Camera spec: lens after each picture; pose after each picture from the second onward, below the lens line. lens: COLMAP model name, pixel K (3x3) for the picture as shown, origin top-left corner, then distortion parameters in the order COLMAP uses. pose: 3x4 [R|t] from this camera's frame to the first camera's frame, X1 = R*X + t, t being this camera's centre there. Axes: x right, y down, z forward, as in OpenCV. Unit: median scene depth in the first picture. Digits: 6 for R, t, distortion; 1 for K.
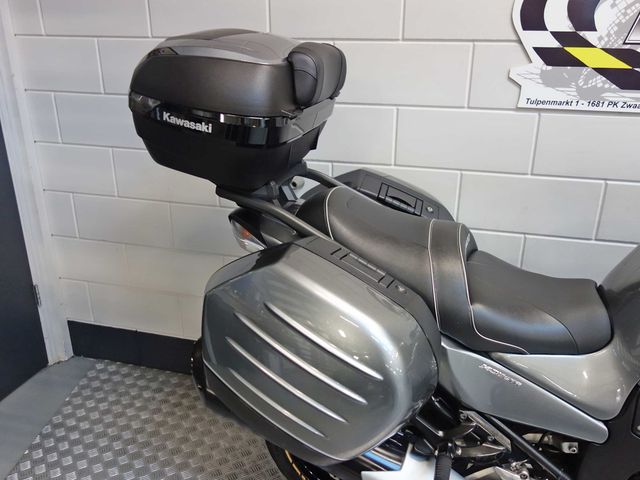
lens RADIAL K [[562.0, 0, 323.0], [0, 562.0, 242.4], [0, 0, 1]] dist [-0.001425, 0.006309]
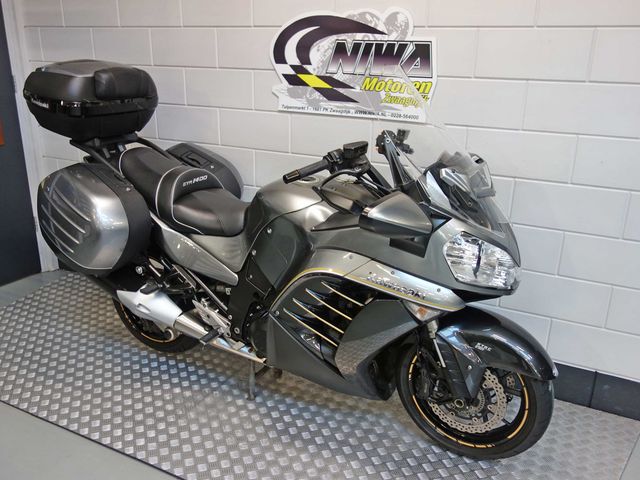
lens RADIAL K [[562.0, 0, 323.0], [0, 562.0, 242.4], [0, 0, 1]] dist [-0.001425, 0.006309]
pose [[0.979855, 0.079997, -0.182986, 0.843664], [-0.087911, 0.995494, -0.035545, 0.197034], [0.179318, 0.050915, 0.982473, -0.584868]]
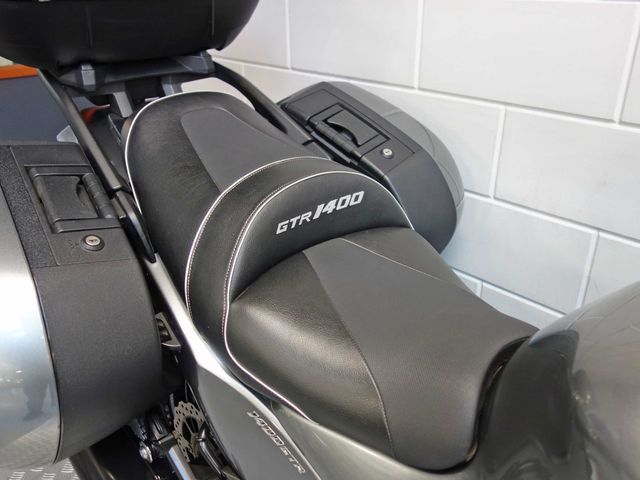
lens RADIAL K [[562.0, 0, 323.0], [0, 562.0, 242.4], [0, 0, 1]] dist [-0.001425, 0.006309]
pose [[0.855572, 0.217649, -0.469708, 0.444563], [-0.179819, 0.975776, 0.124605, -0.026635], [0.485450, -0.022146, 0.873984, 0.419744]]
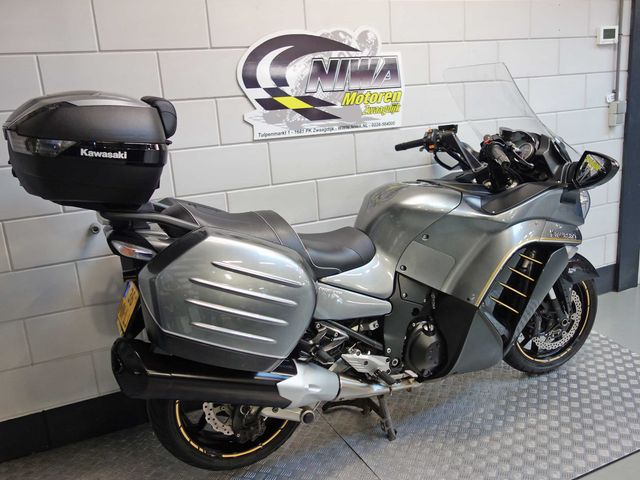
lens RADIAL K [[562.0, 0, 323.0], [0, 562.0, 242.4], [0, 0, 1]] dist [-0.001425, 0.006309]
pose [[0.757151, -0.212438, 0.617732, -0.489887], [0.302829, 0.952039, -0.043770, 0.132571], [-0.578806, 0.220208, 0.785170, -0.184368]]
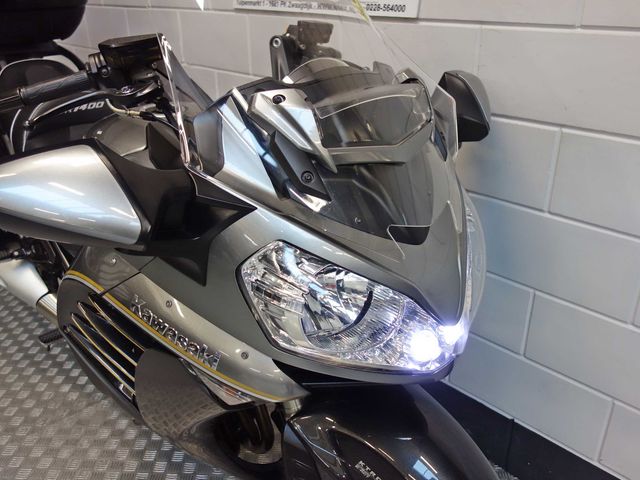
lens RADIAL K [[562.0, 0, 323.0], [0, 562.0, 242.4], [0, 0, 1]] dist [-0.001425, 0.006309]
pose [[0.861111, 0.206034, -0.464798, 1.154711], [-0.175732, 0.978478, 0.108165, 0.058988], [0.477080, -0.011462, 0.878785, 0.125416]]
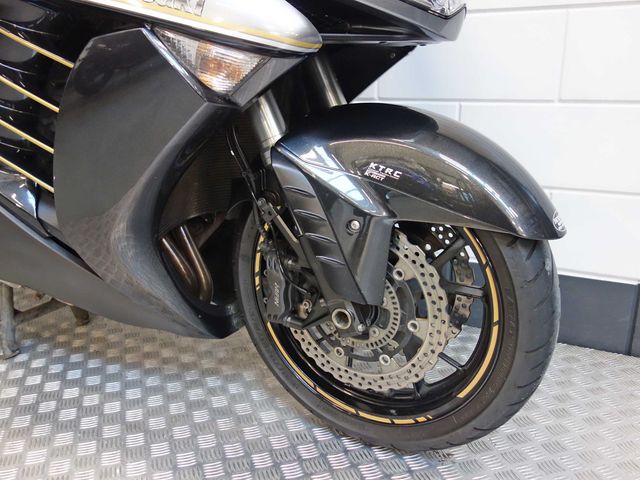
lens RADIAL K [[562.0, 0, 323.0], [0, 562.0, 242.4], [0, 0, 1]] dist [-0.001425, 0.006309]
pose [[0.980268, 0.046664, -0.192085, 1.022100], [-0.060856, 0.995782, -0.068661, 0.445316], [0.188071, 0.078996, 0.978973, 0.167594]]
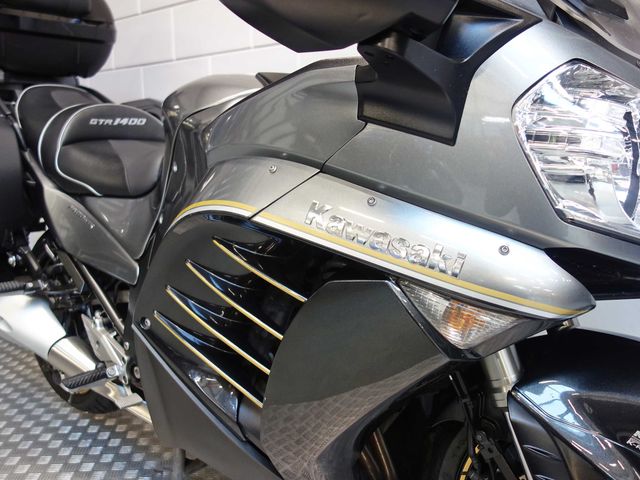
lens RADIAL K [[562.0, 0, 323.0], [0, 562.0, 242.4], [0, 0, 1]] dist [-0.001425, 0.006309]
pose [[0.912736, 0.070370, -0.402445, 0.911929], [-0.146351, 0.976000, -0.161261, 0.303871], [0.381438, 0.206087, 0.901129, 0.168883]]
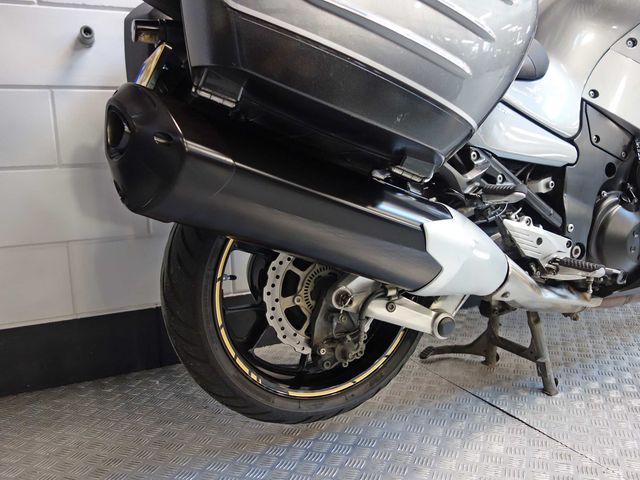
lens RADIAL K [[562.0, 0, 323.0], [0, 562.0, 242.4], [0, 0, 1]] dist [-0.001425, 0.006309]
pose [[0.752096, -0.137358, 0.644580, -0.382206], [0.270293, 0.956289, -0.111595, 0.370172], [-0.601076, 0.258156, 0.756348, 0.422066]]
